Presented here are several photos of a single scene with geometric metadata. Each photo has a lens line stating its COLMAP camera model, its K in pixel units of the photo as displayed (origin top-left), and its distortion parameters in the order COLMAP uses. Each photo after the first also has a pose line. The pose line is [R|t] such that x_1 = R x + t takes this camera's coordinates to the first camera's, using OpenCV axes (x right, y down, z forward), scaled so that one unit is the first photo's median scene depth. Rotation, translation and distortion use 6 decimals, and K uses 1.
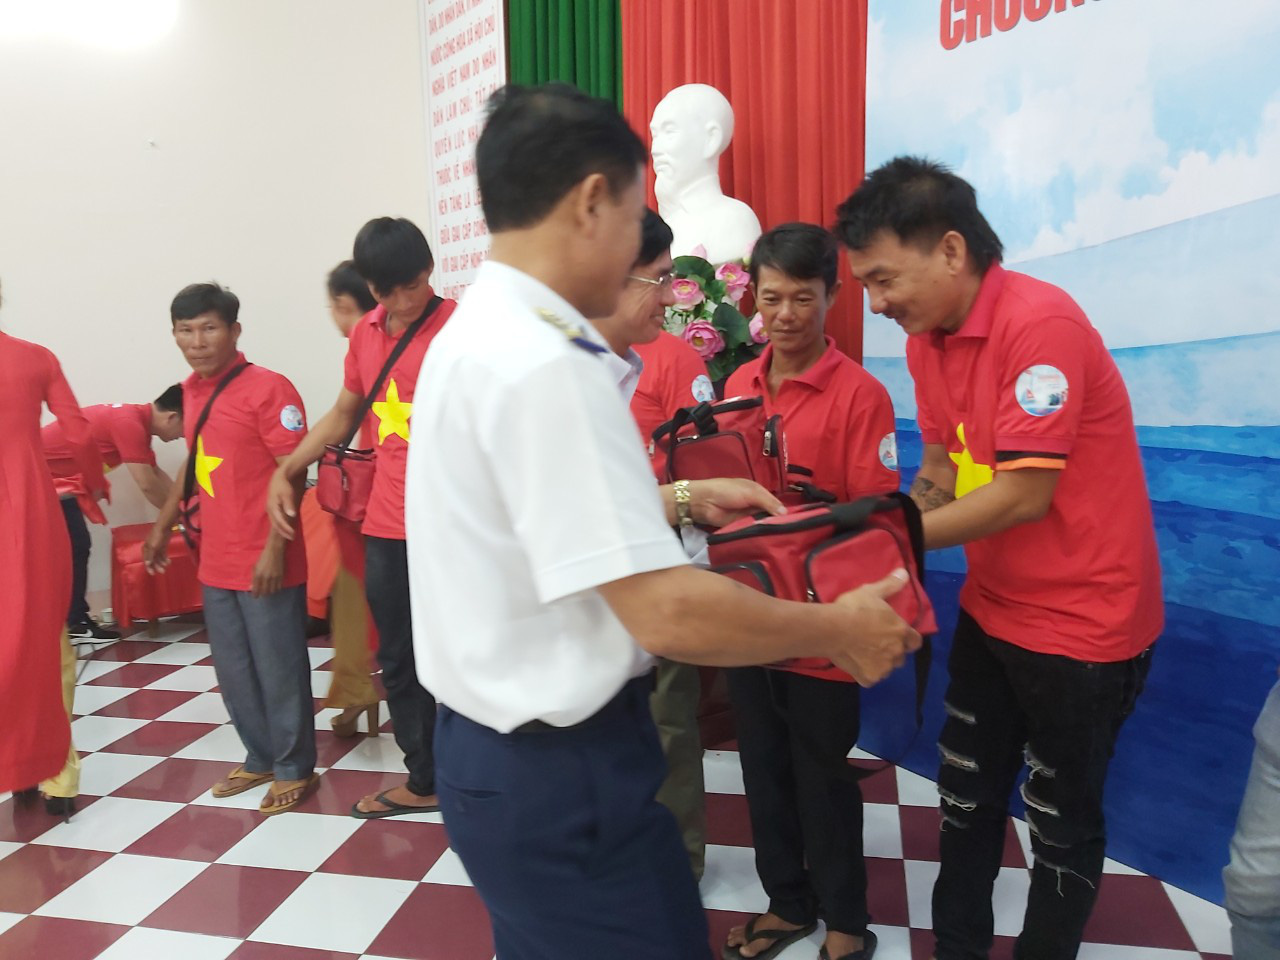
lens RADIAL K [[993.7, 0, 613.0], [0, 993.7, 492.1], [0, 0, 1]] dist [0.023830, -0.044787]
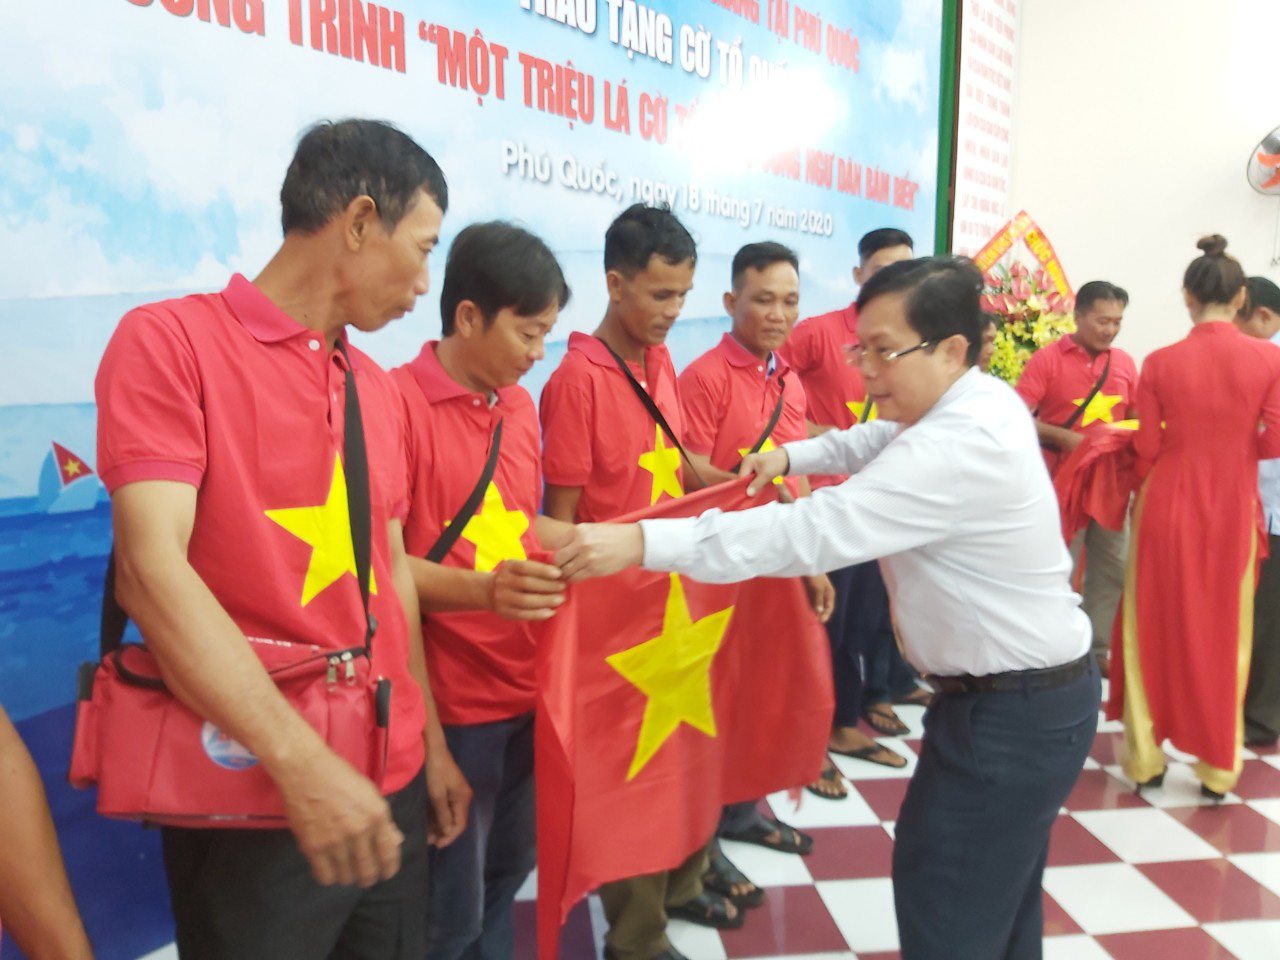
lens RADIAL K [[991.1, 0, 621.0], [0, 991.1, 490.9], [0, 0, 1]] dist [0.055666, -0.113316]
pose [[-0.361772, -0.114841, 0.925166, -0.436924], [0.133359, 0.975803, 0.173274, -0.128462], [-0.922679, 0.186065, -0.337703, 0.781647]]
